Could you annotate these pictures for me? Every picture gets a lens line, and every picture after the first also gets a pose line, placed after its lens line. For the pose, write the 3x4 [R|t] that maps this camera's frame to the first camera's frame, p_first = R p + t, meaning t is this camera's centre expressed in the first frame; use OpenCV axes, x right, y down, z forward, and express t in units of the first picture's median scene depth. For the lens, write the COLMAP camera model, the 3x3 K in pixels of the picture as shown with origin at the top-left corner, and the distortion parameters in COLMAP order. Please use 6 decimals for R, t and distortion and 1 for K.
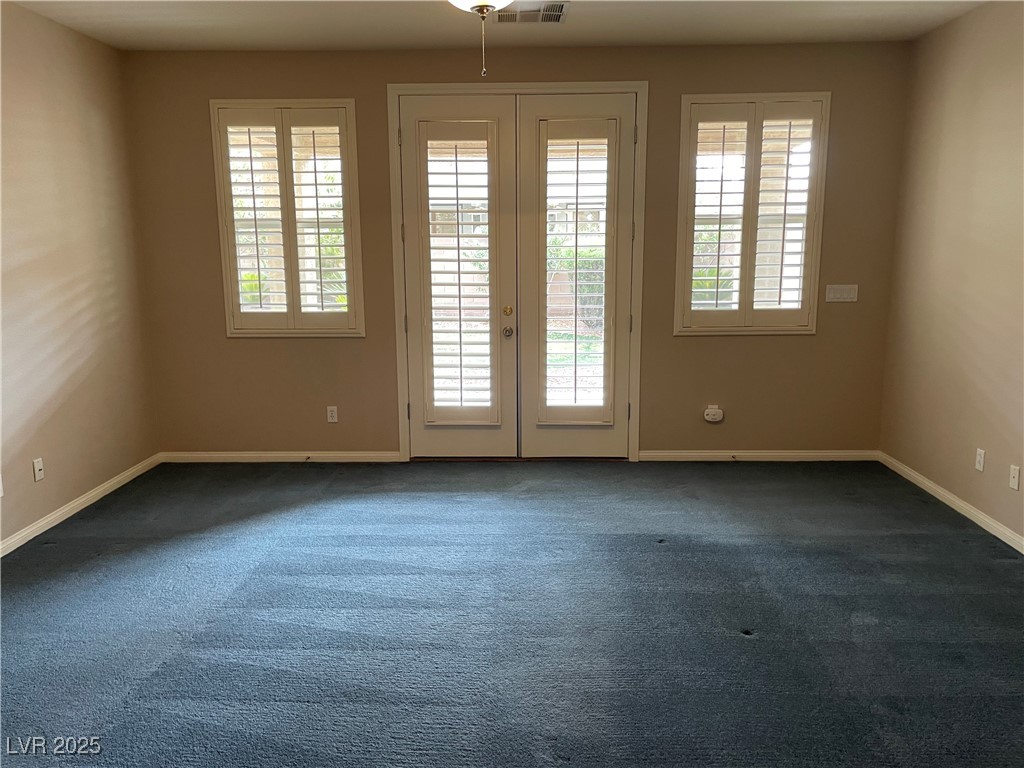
lens RADIAL K [[780.9, 0, 514.3], [0, 780.9, 384.7], [0, 0, 1]] dist [0.095579, -0.124776]
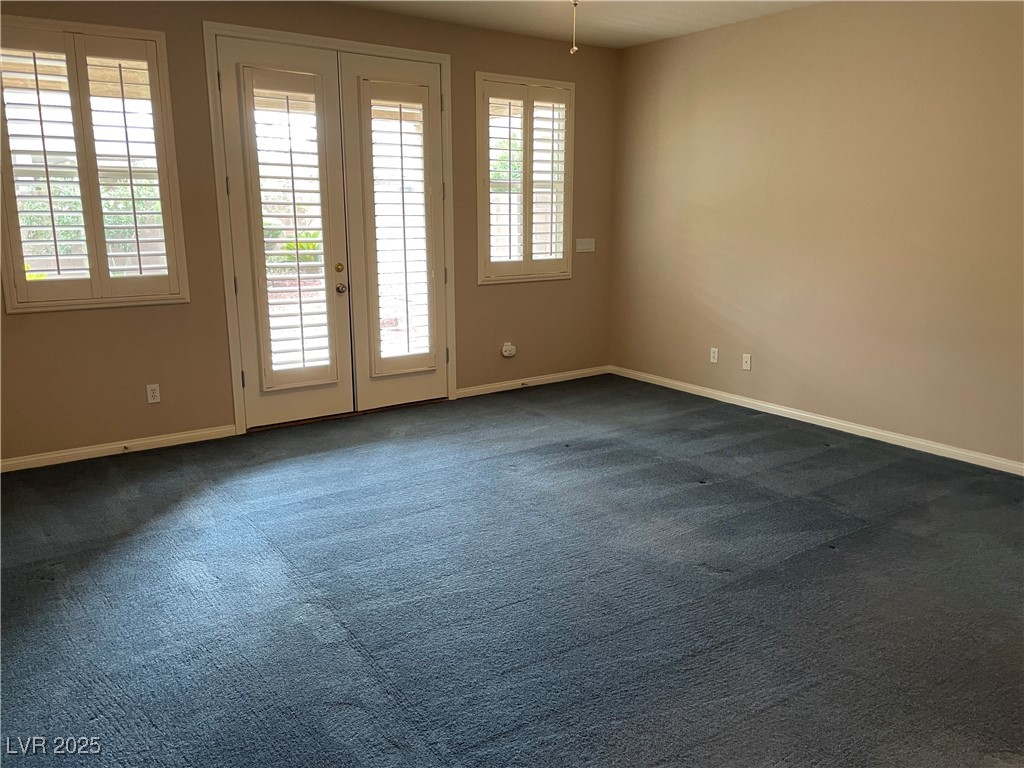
lens RADIAL K [[780.9, 0, 518.2], [0, 780.9, 387.3], [0, 0, 1]] dist [0.095579, -0.124776]
pose [[0.793887, -0.126871, 0.594683, -0.462545], [0.101433, 0.991919, 0.076208, 0.004846], [-0.599546, -0.000180, 0.800341, 0.050232]]
